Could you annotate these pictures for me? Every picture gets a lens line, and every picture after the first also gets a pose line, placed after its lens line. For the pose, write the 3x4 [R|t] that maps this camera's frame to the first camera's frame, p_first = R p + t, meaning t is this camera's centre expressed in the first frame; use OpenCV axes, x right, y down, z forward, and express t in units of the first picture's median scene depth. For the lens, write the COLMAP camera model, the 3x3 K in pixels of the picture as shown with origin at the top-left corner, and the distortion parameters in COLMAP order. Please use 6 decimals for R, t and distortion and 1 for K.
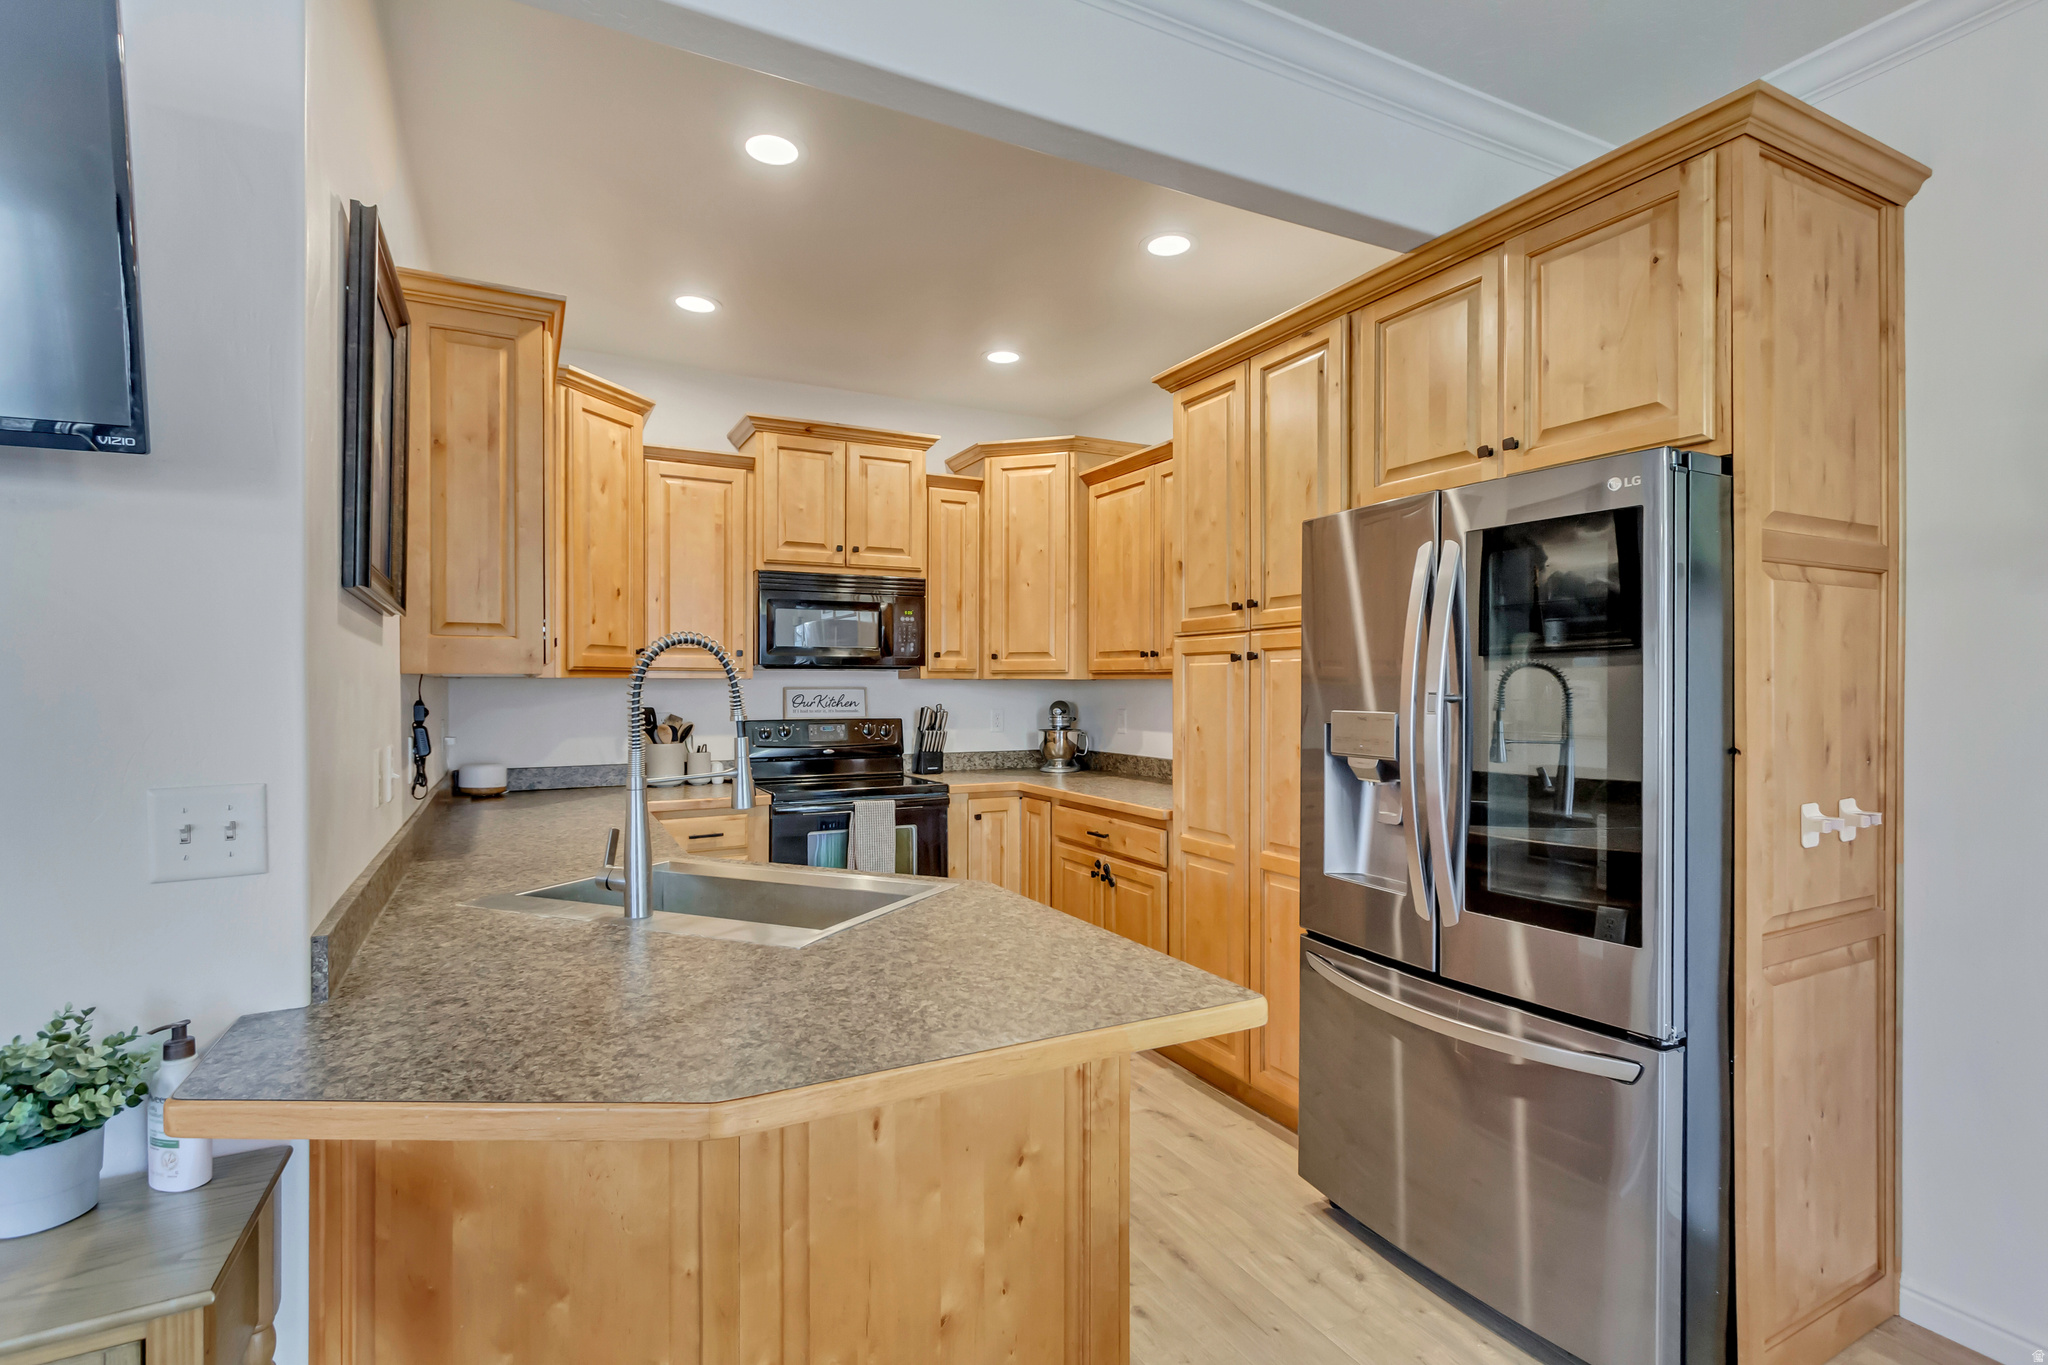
lens RADIAL K [[957.5, 0, 1044.4], [0, 957.5, 686.7], [0, 0, 1]] dist [0.012213, -0.003904]
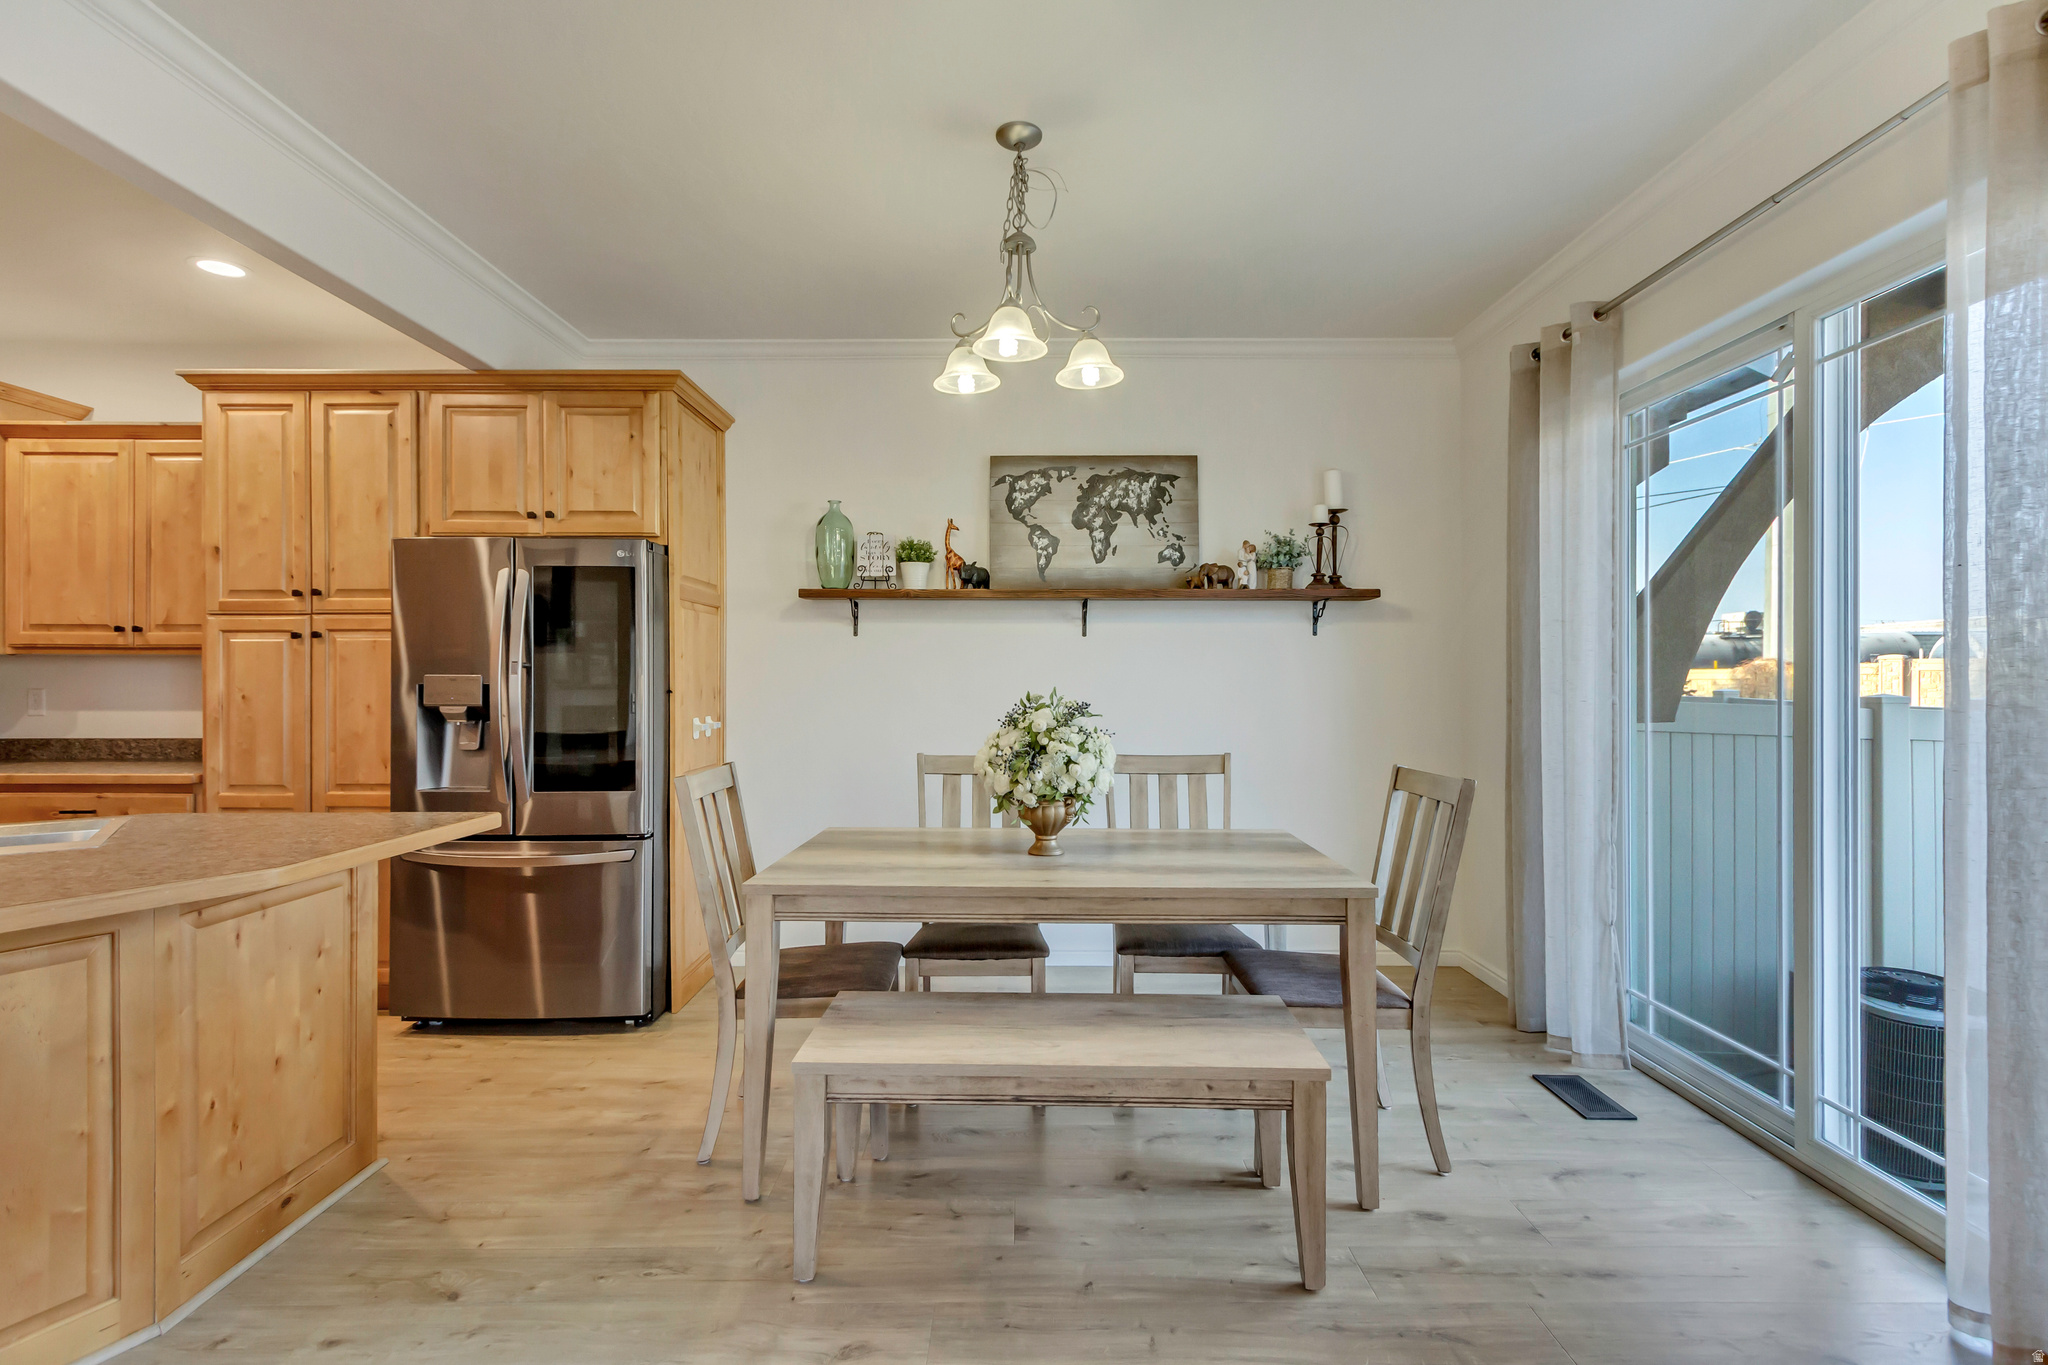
lens RADIAL K [[957.5, 0, 1035.4], [0, 957.5, 680.8], [0, 0, 1]] dist [0.012213, -0.003904]
pose [[0.457400, 0.000793, 0.889261, -0.570868], [0.002754, 0.999994, -0.002309, 0.039808], [-0.889257, 0.003505, 0.457395, -0.478972]]
